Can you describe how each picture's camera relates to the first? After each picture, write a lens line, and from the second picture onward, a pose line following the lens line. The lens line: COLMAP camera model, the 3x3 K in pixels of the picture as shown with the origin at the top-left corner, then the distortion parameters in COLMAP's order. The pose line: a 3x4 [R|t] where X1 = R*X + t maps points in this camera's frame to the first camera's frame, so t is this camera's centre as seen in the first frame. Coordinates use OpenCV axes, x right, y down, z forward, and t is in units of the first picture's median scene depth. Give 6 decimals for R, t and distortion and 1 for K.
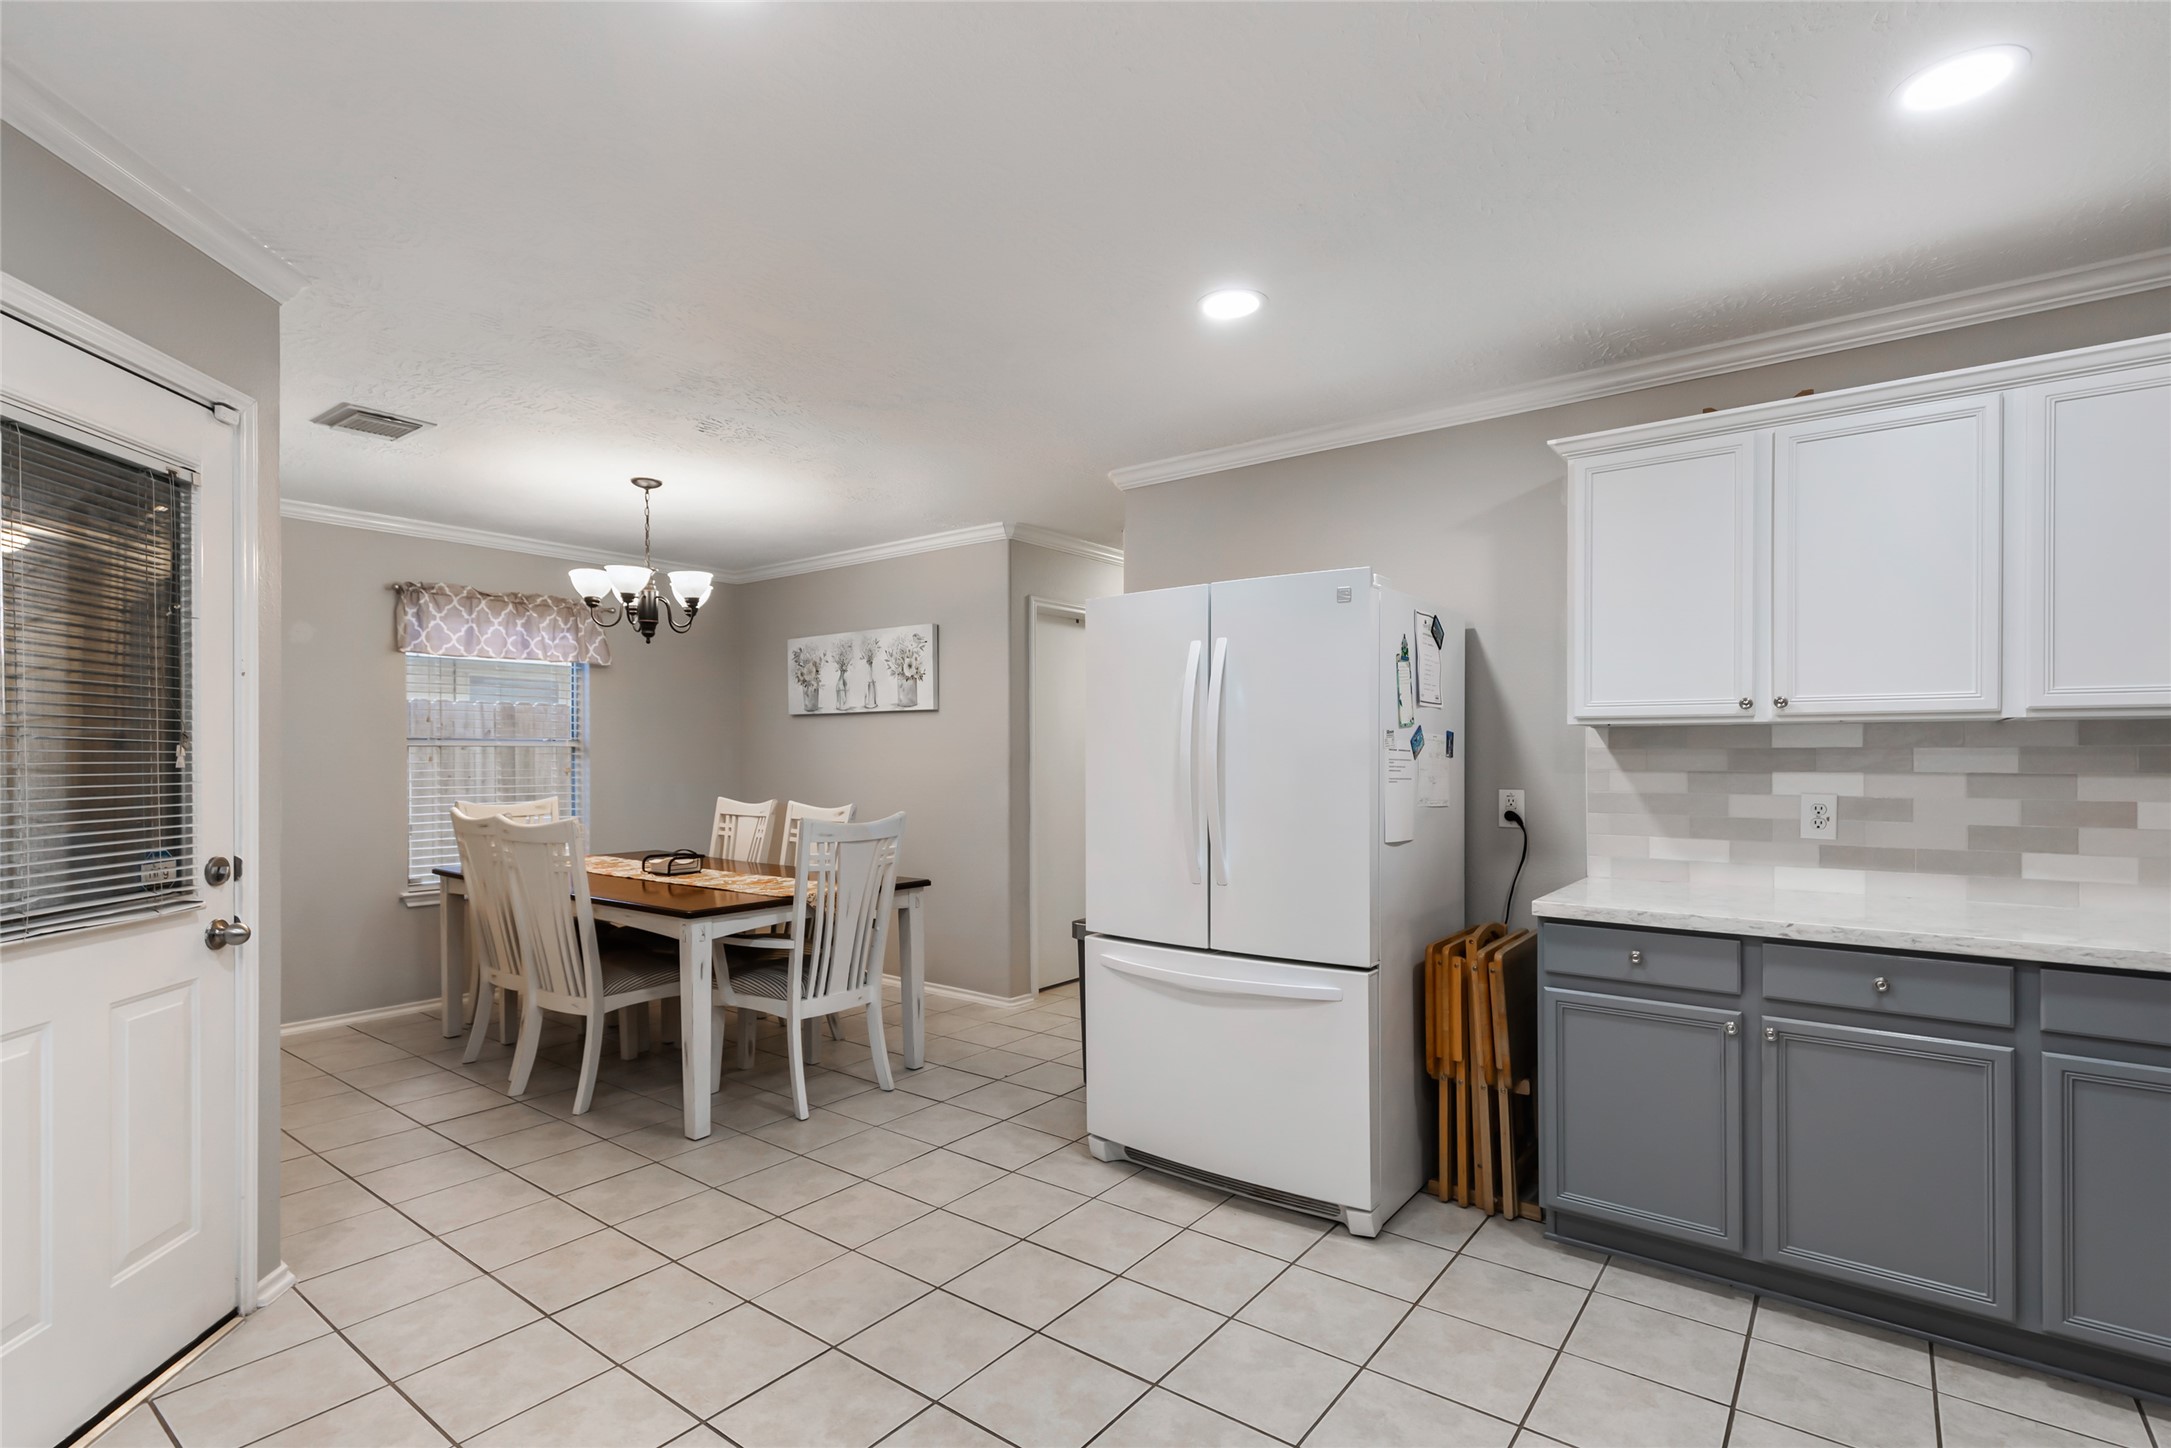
lens RADIAL K [[1003.5, 0, 1127.6], [0, 1003.5, 761.3], [0, 0, 1]] dist [0.001561, 0.000167]
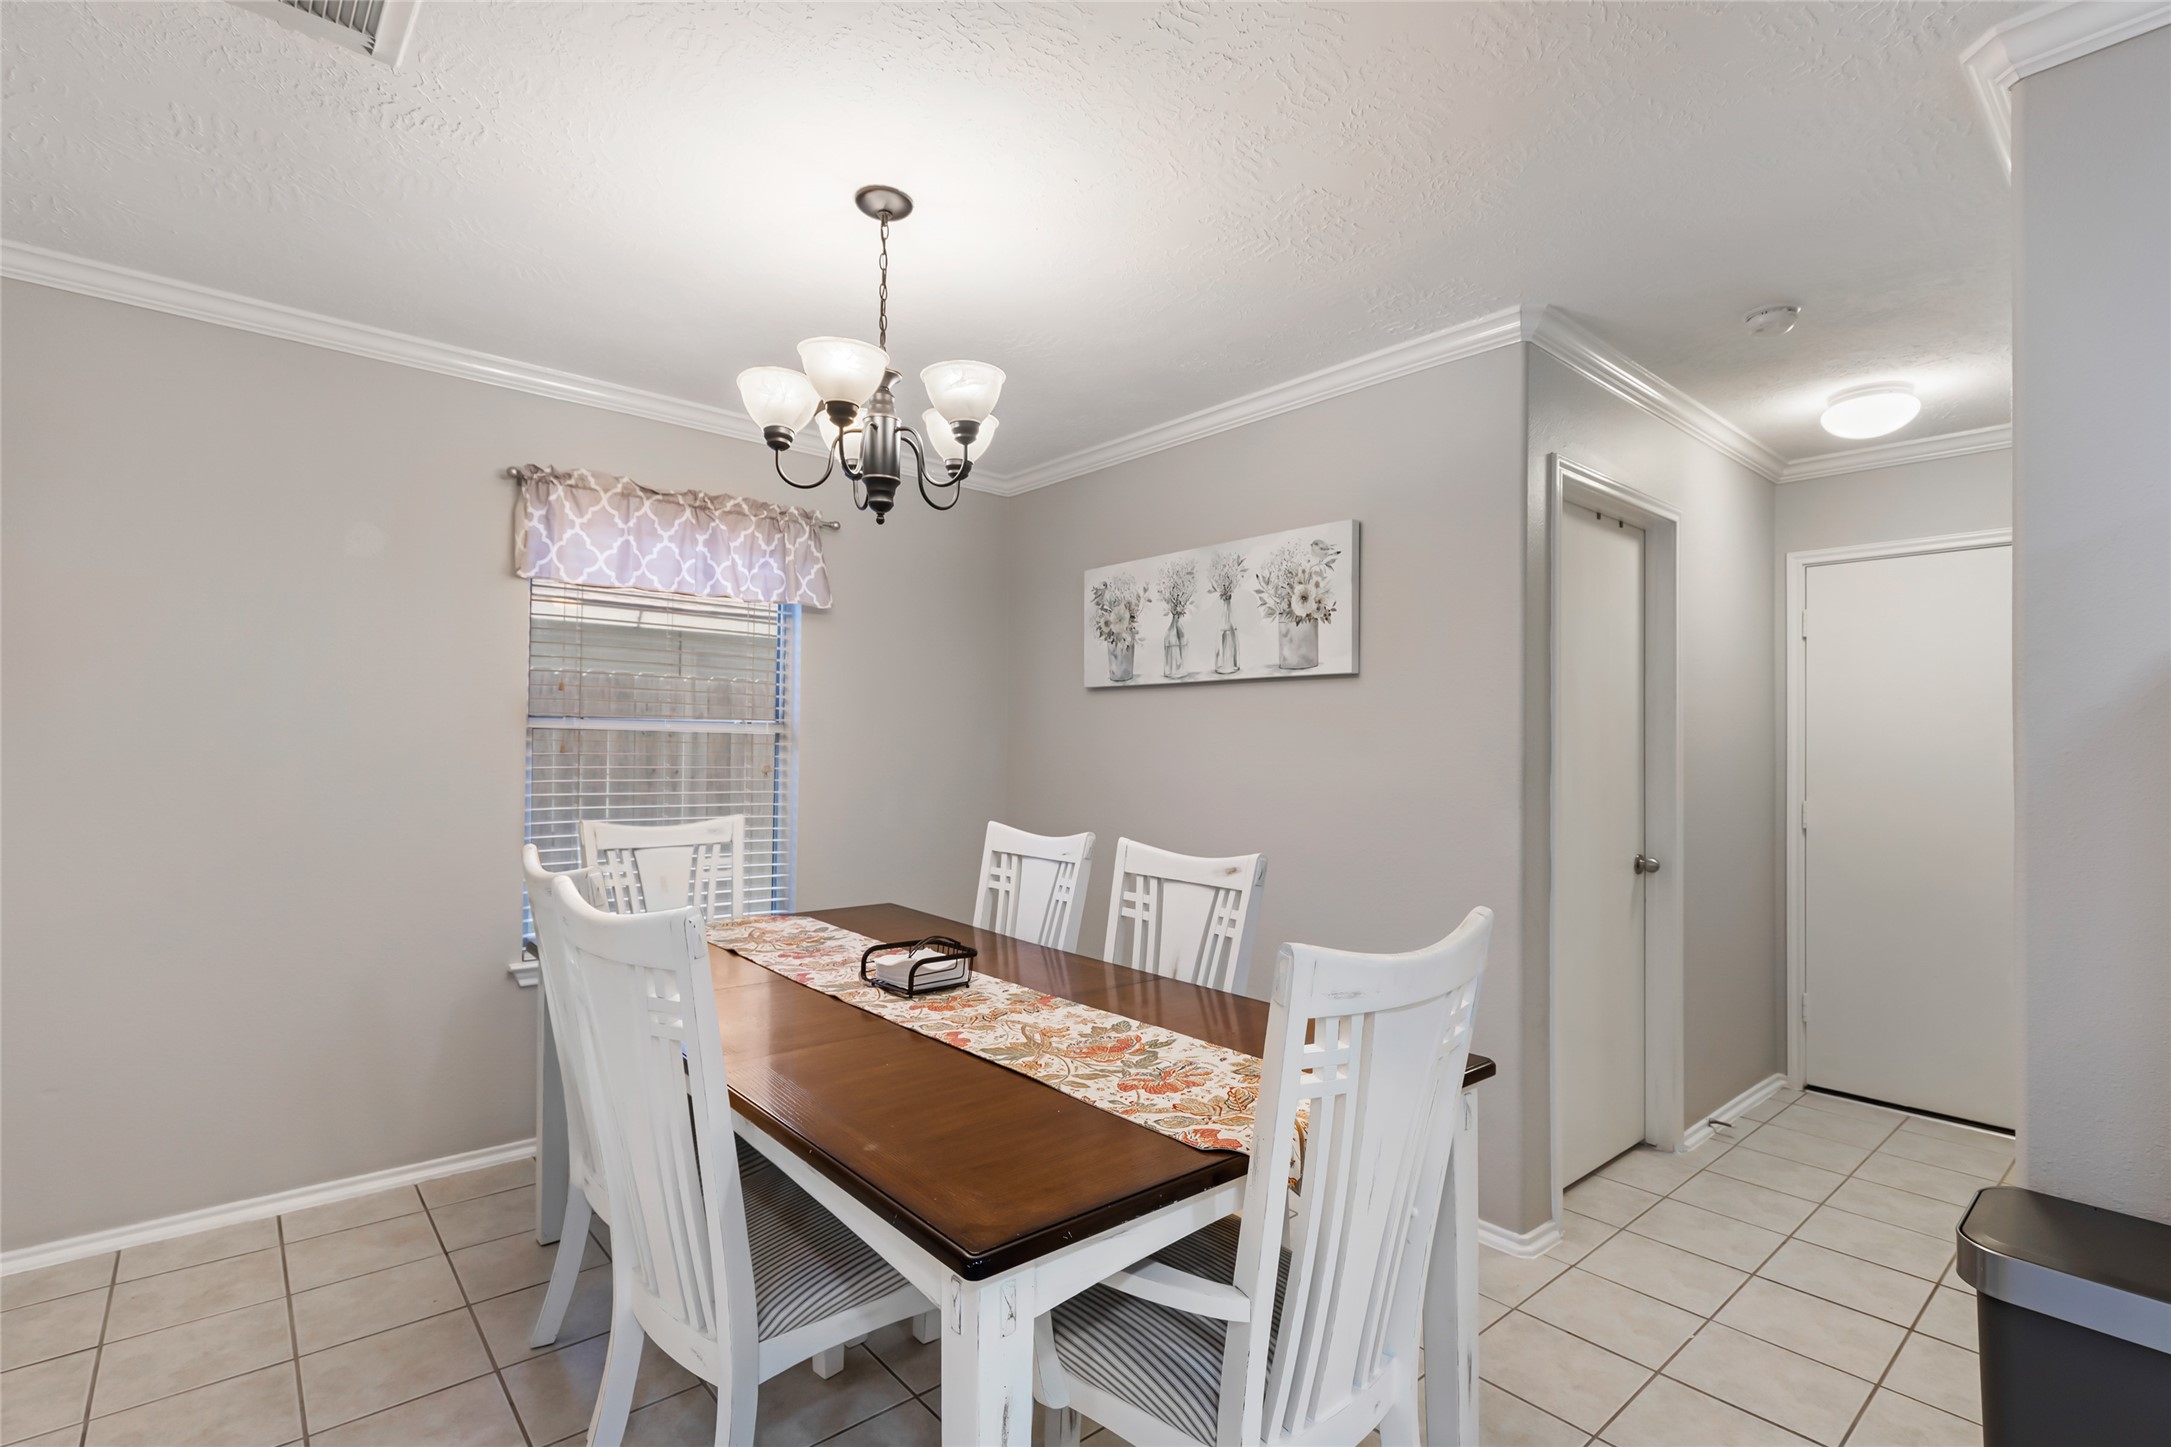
lens RADIAL K [[992.4, 0, 1086.1], [0, 992.4, 741.8], [0, 0, 1]] dist [-0.000019, -0.000464]
pose [[0.968836, 0.013034, -0.247360, -0.205614], [-0.016778, 0.999774, -0.013036, -0.003855], [0.247135, 0.016780, 0.968836, 0.443000]]
